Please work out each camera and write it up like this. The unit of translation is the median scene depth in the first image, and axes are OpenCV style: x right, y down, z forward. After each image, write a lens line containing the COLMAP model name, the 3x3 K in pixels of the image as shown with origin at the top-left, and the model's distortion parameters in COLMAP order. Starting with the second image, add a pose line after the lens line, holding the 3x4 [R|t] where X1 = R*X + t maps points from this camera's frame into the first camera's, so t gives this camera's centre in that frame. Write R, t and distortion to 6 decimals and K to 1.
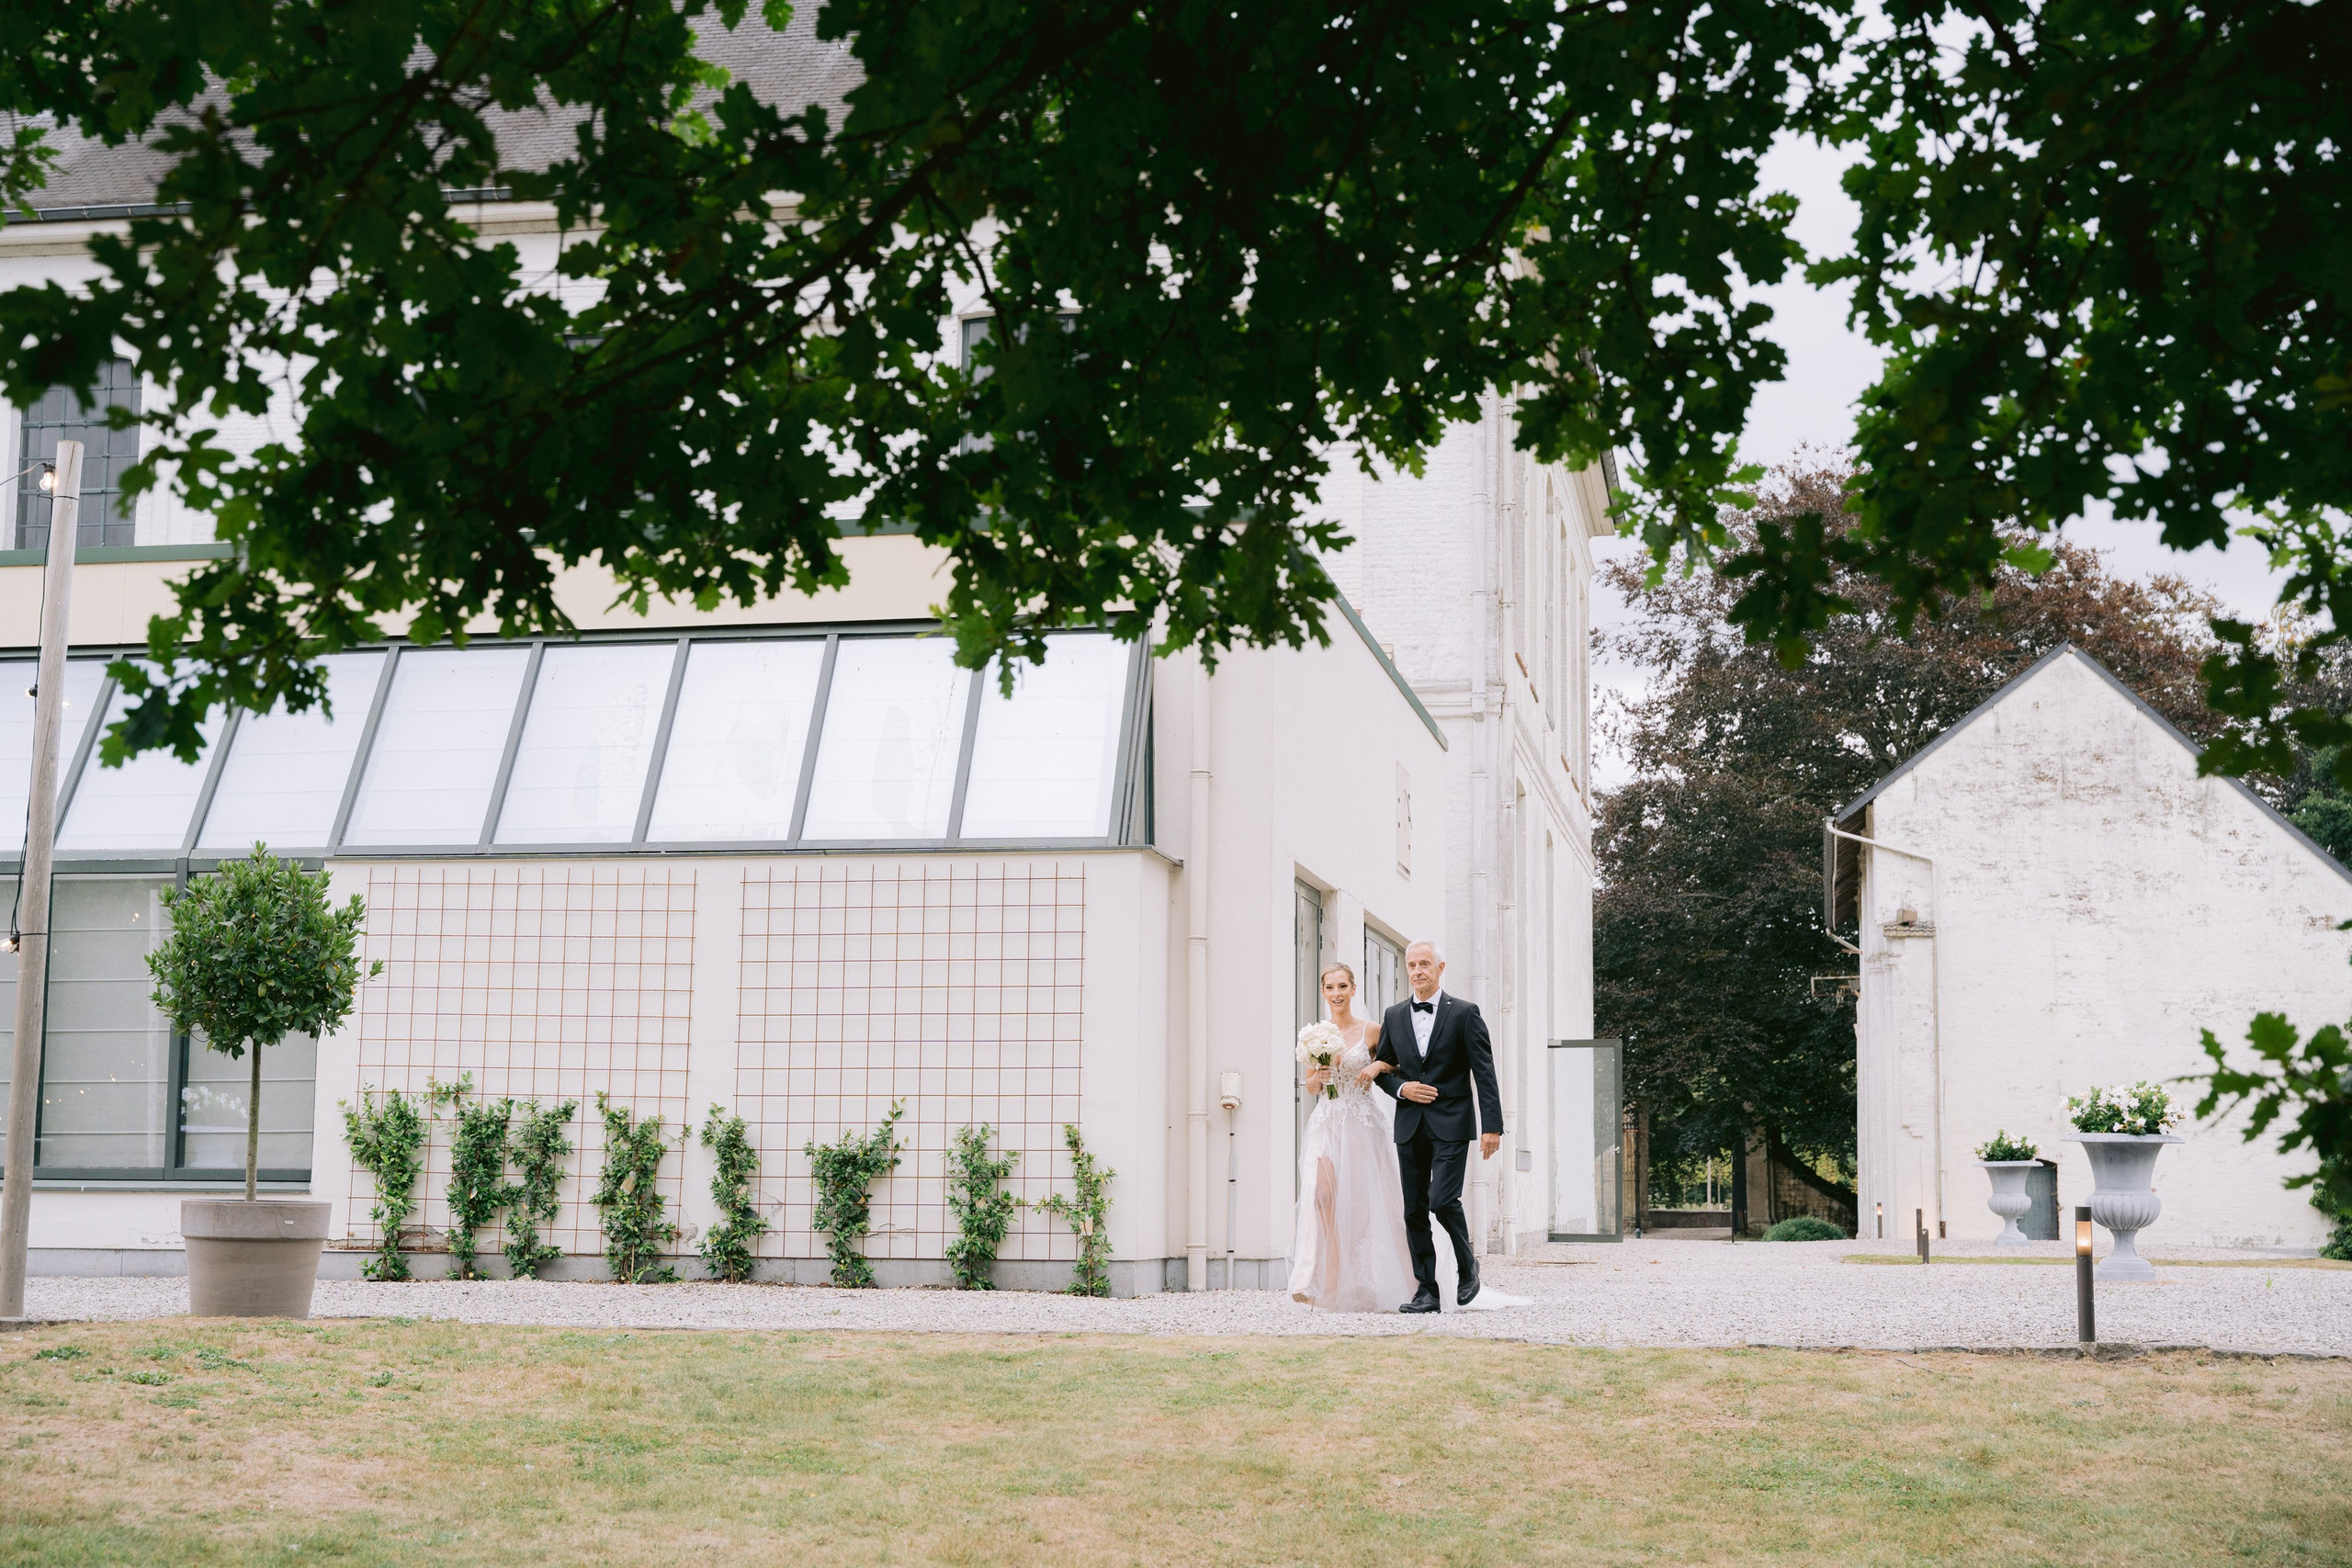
lens RADIAL K [[3035.7, 0, 1176.0], [0, 3035.7, 775.7], [0, 0, 1]] dist [0.040737, 0.000000]
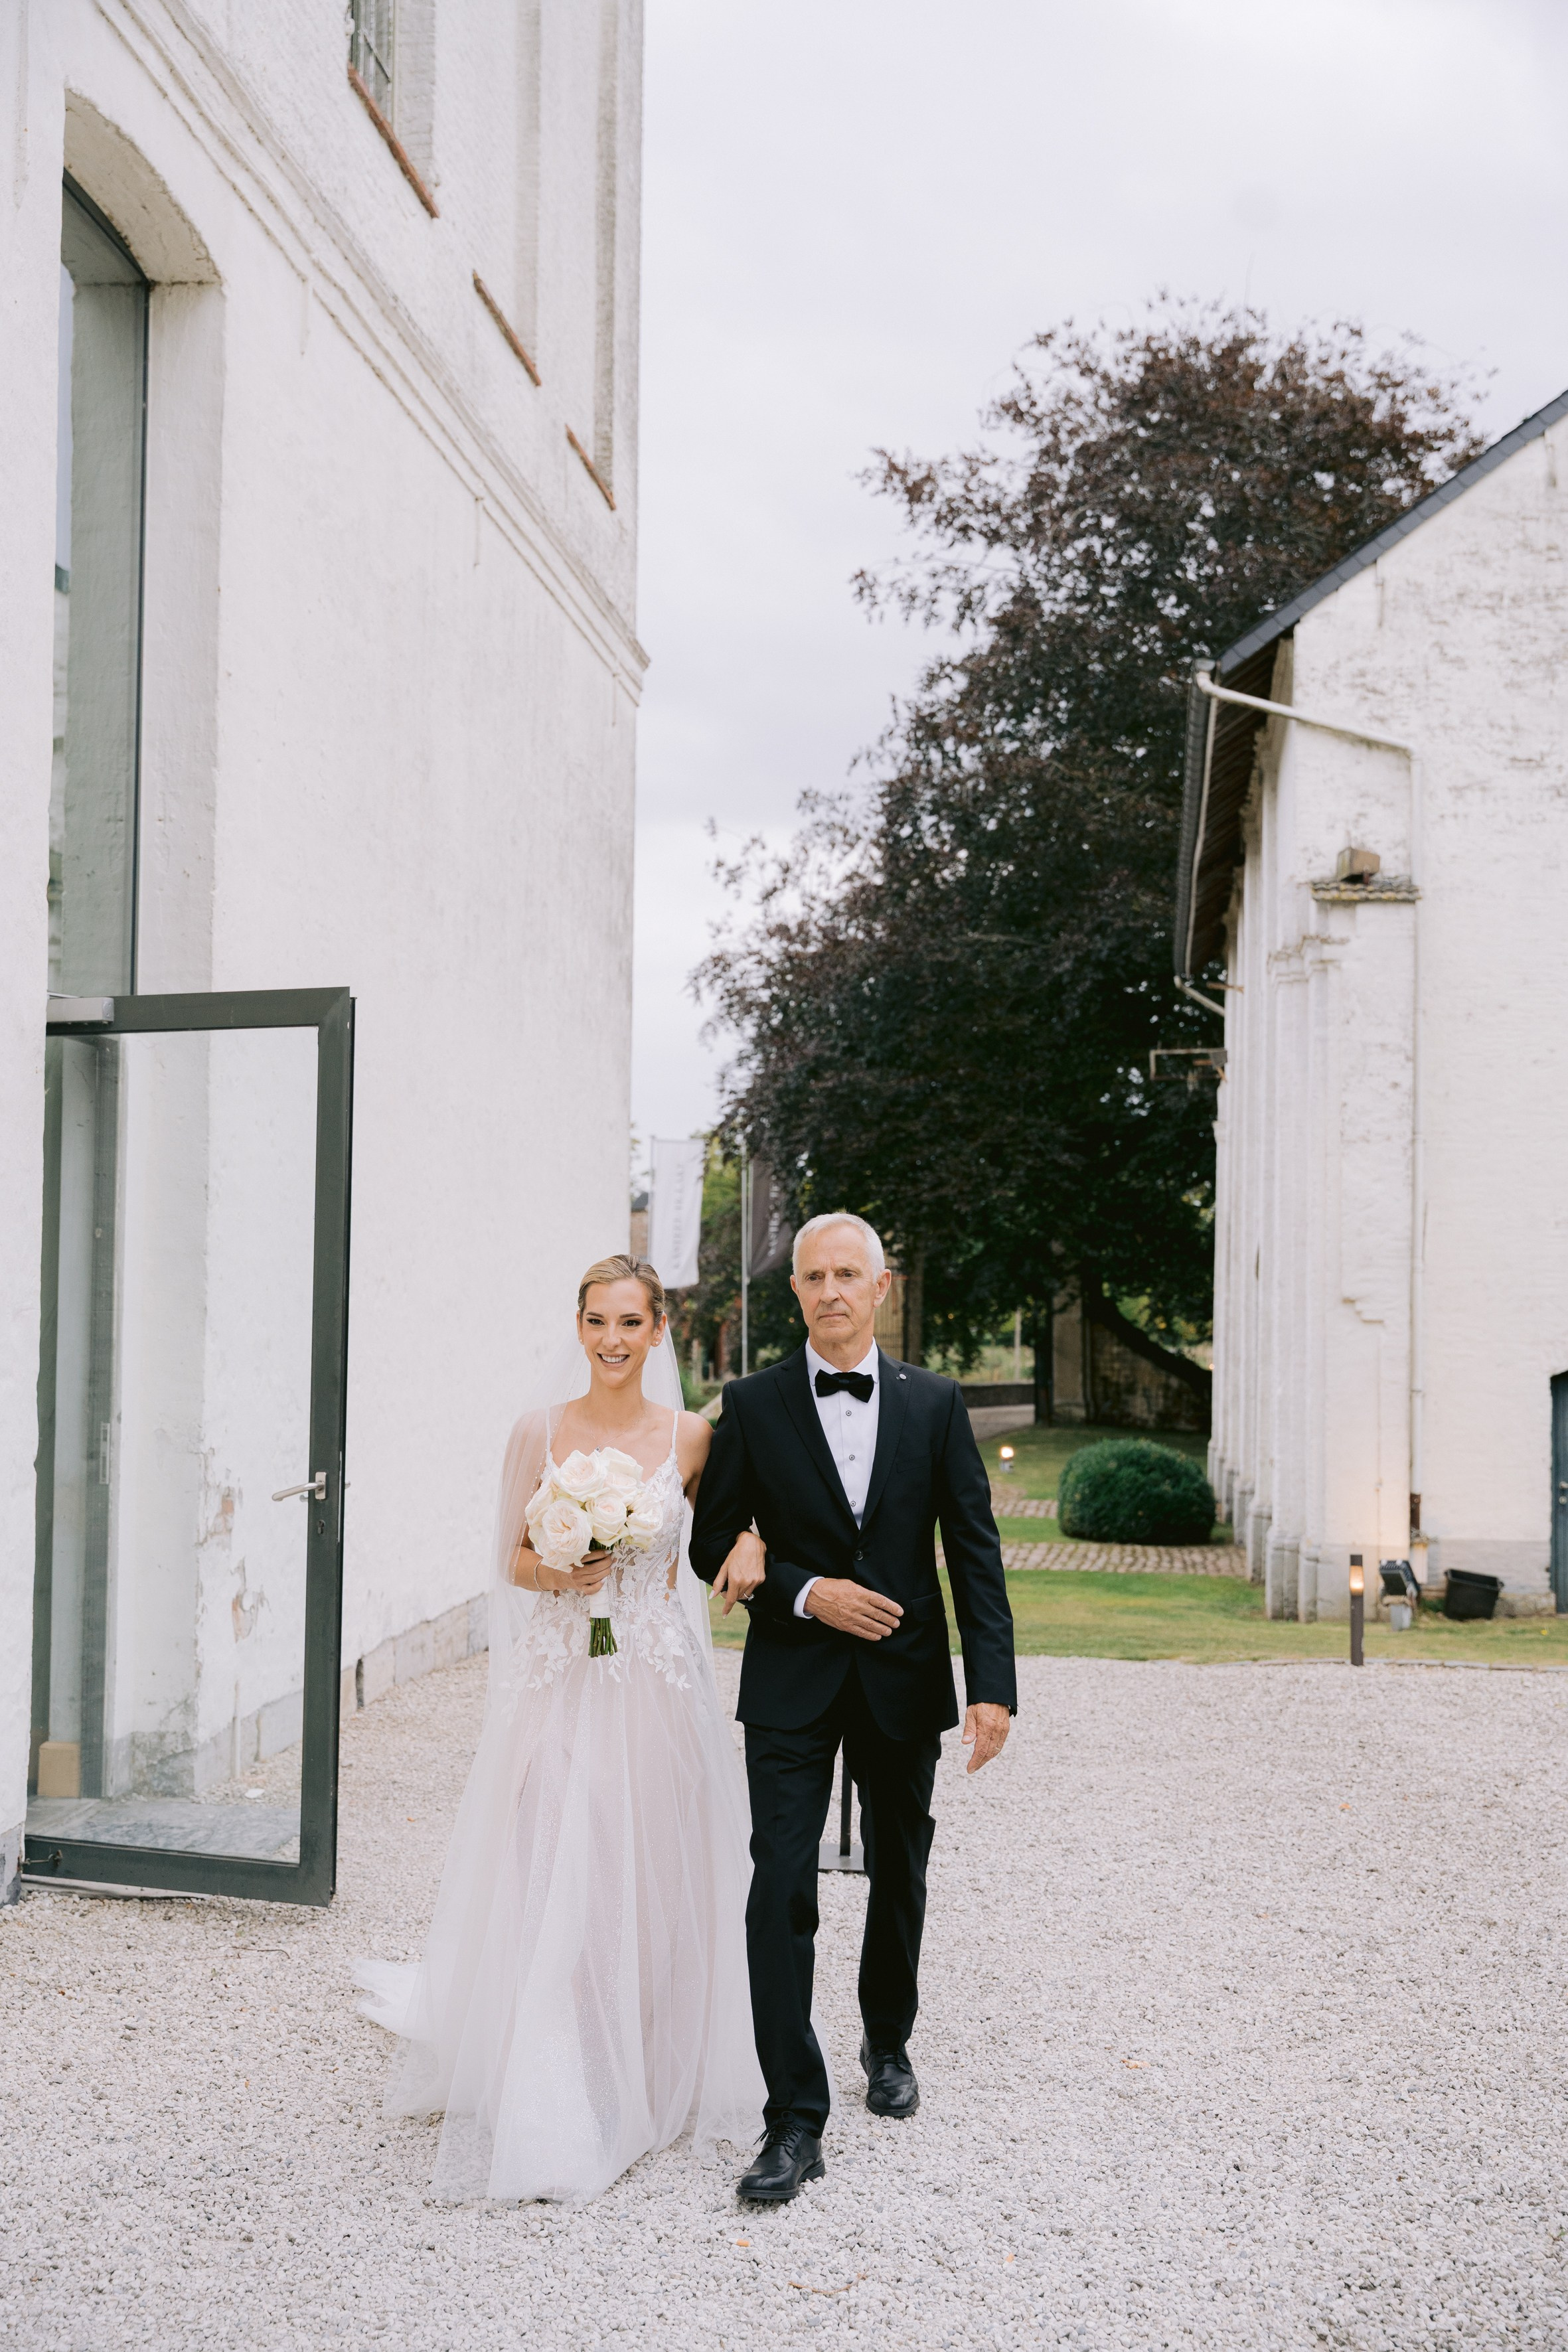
lens RADIAL K [[2887.9, 0, 782.7], [0, 2887.9, 1180.9], [0, 0, 1]] dist [-0.007044, 0.000000]
pose [[0.996729, 0.010549, 0.080126, 0.079181], [-0.017714, 0.995852, 0.089251, 0.039238], [-0.078852, -0.090378, 0.992781, 0.382069]]
